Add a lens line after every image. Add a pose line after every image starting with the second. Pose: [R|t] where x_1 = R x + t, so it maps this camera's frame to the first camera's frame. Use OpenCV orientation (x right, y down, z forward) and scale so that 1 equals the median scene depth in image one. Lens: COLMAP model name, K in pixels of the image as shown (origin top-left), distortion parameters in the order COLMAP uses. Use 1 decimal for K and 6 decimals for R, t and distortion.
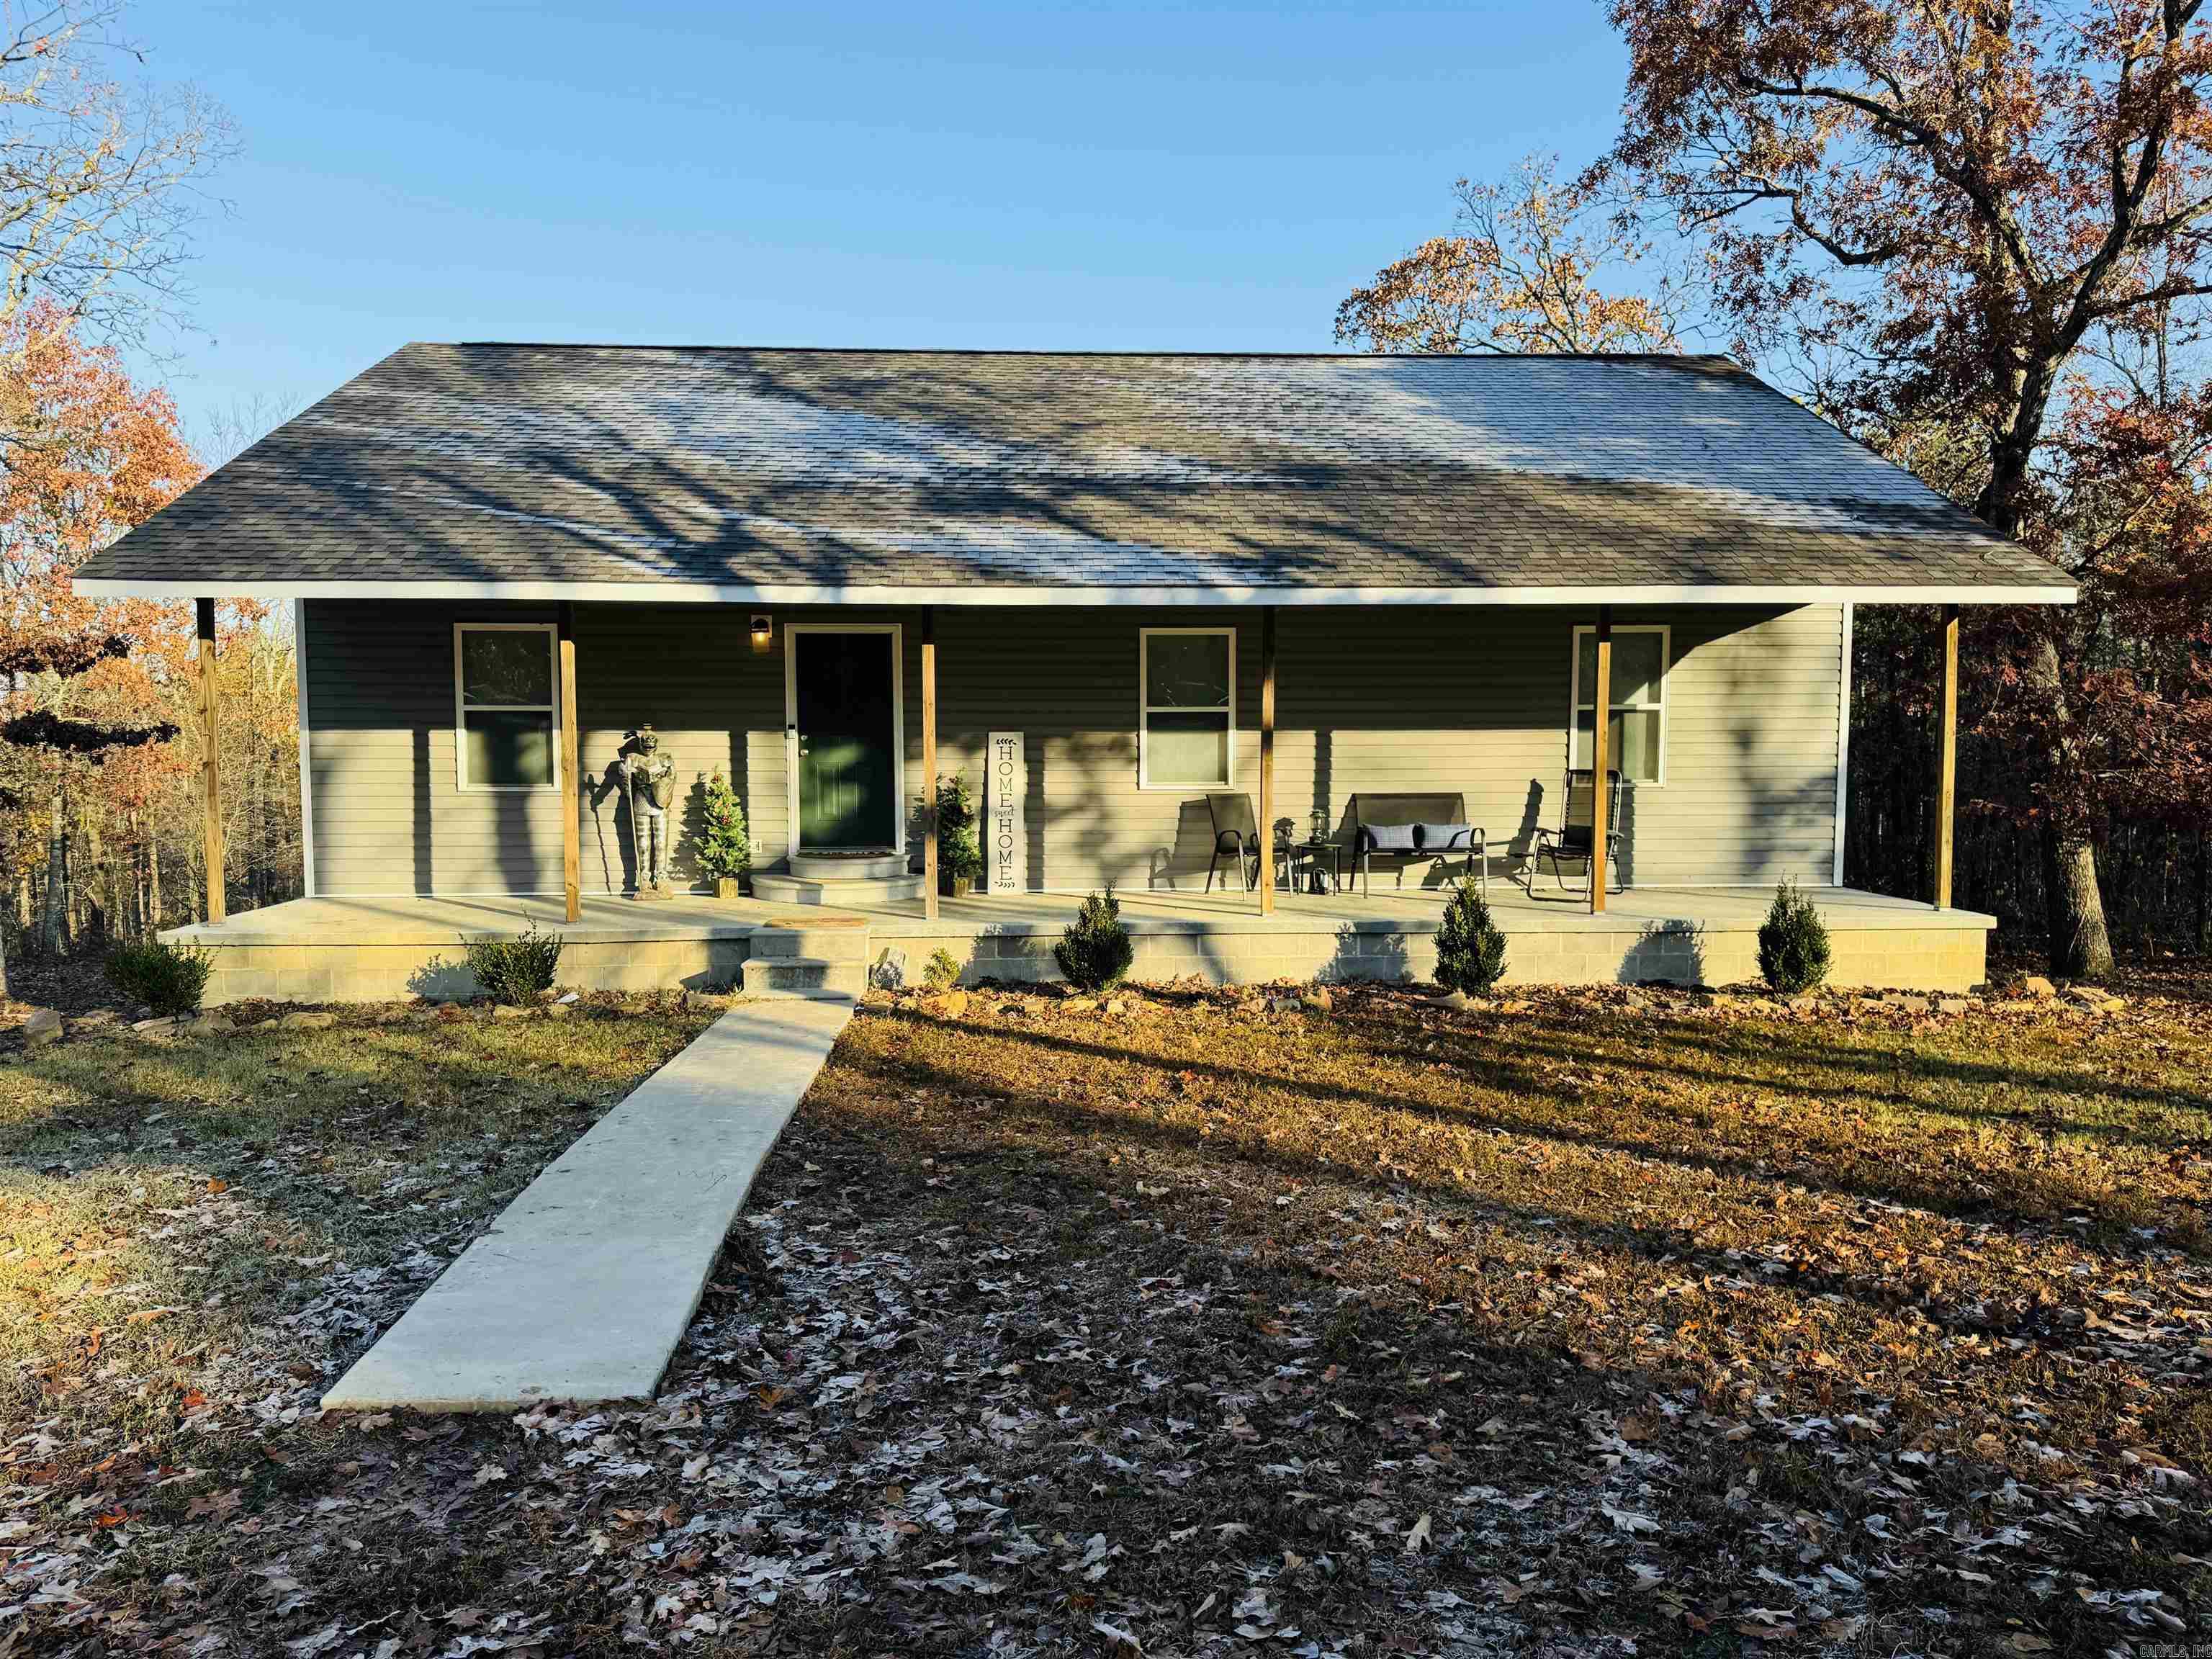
lens RADIAL K [[1540.2, 0, 1106.0], [0, 1540.2, 829.5], [0, 0, 1]] dist [0.036503, -0.001000]
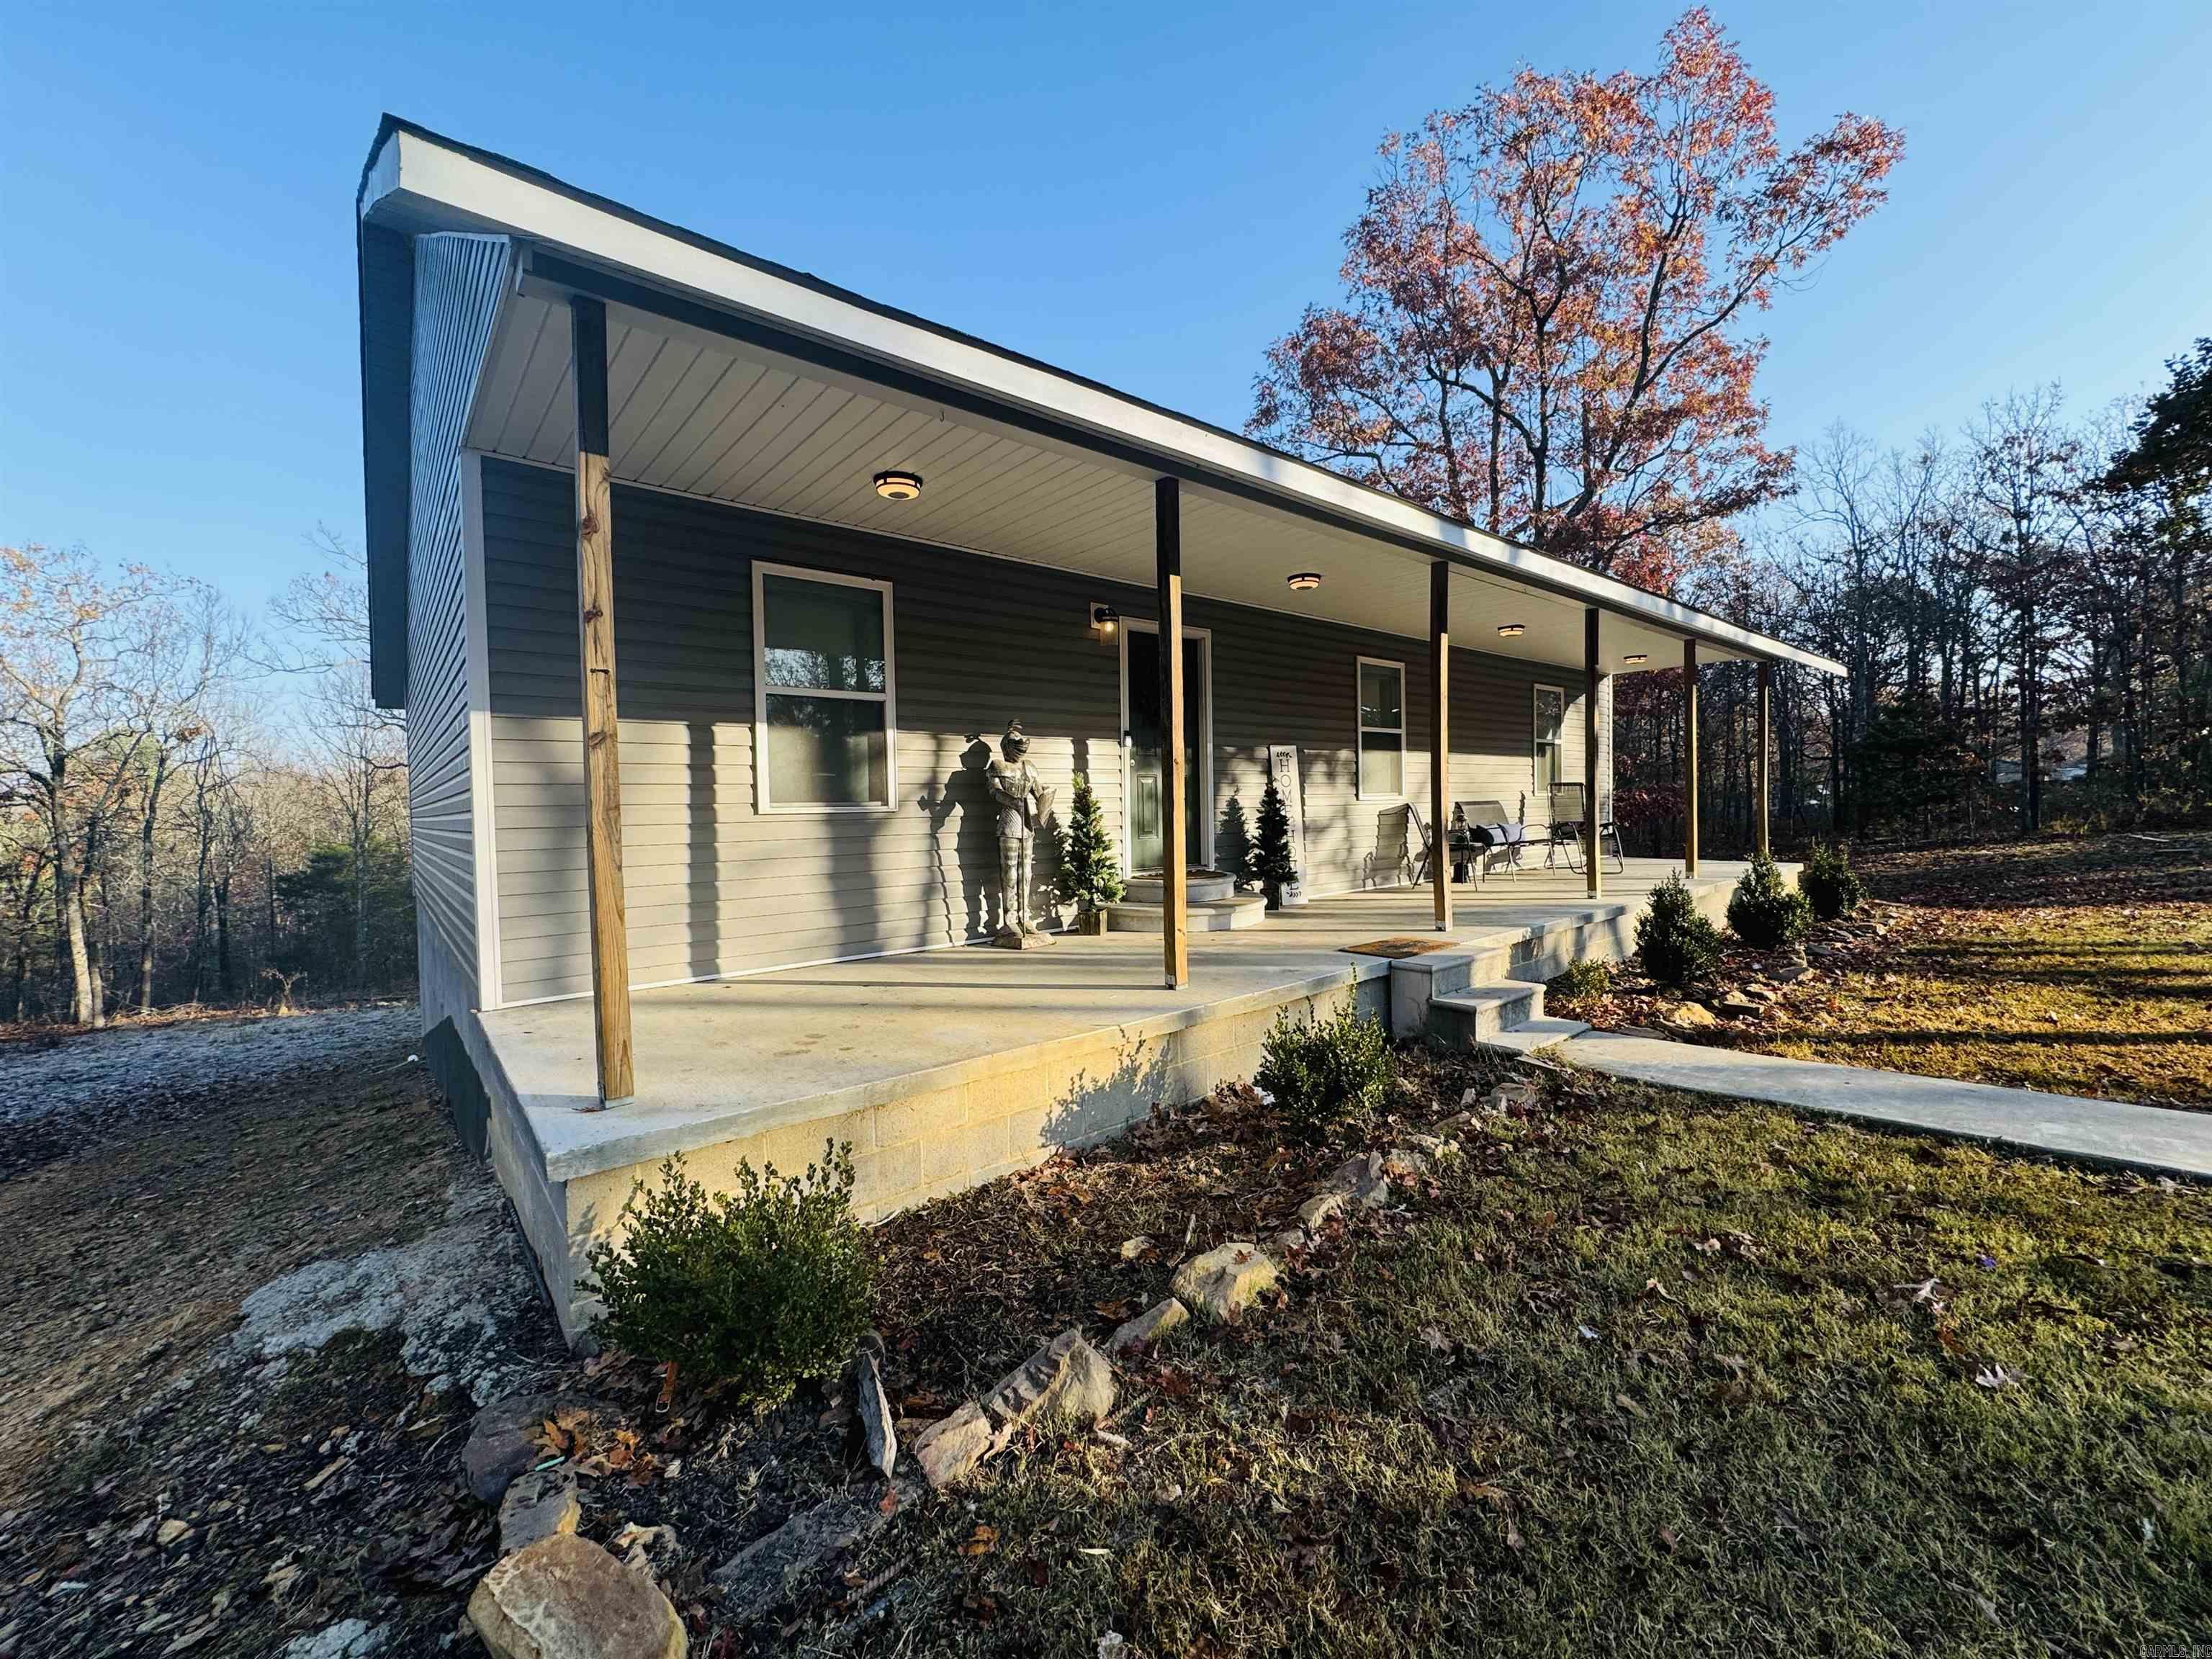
lens RADIAL K [[882.1, 0, 1108.1], [0, 882.1, 829.6], [0, 0, 1]] dist [-0.003277, -0.000047]
pose [[0.804062, -0.033589, 0.593596, -0.517264], [0.051452, 0.998588, -0.013189, -0.005448], [-0.592315, 0.041147, 0.804655, 0.601173]]
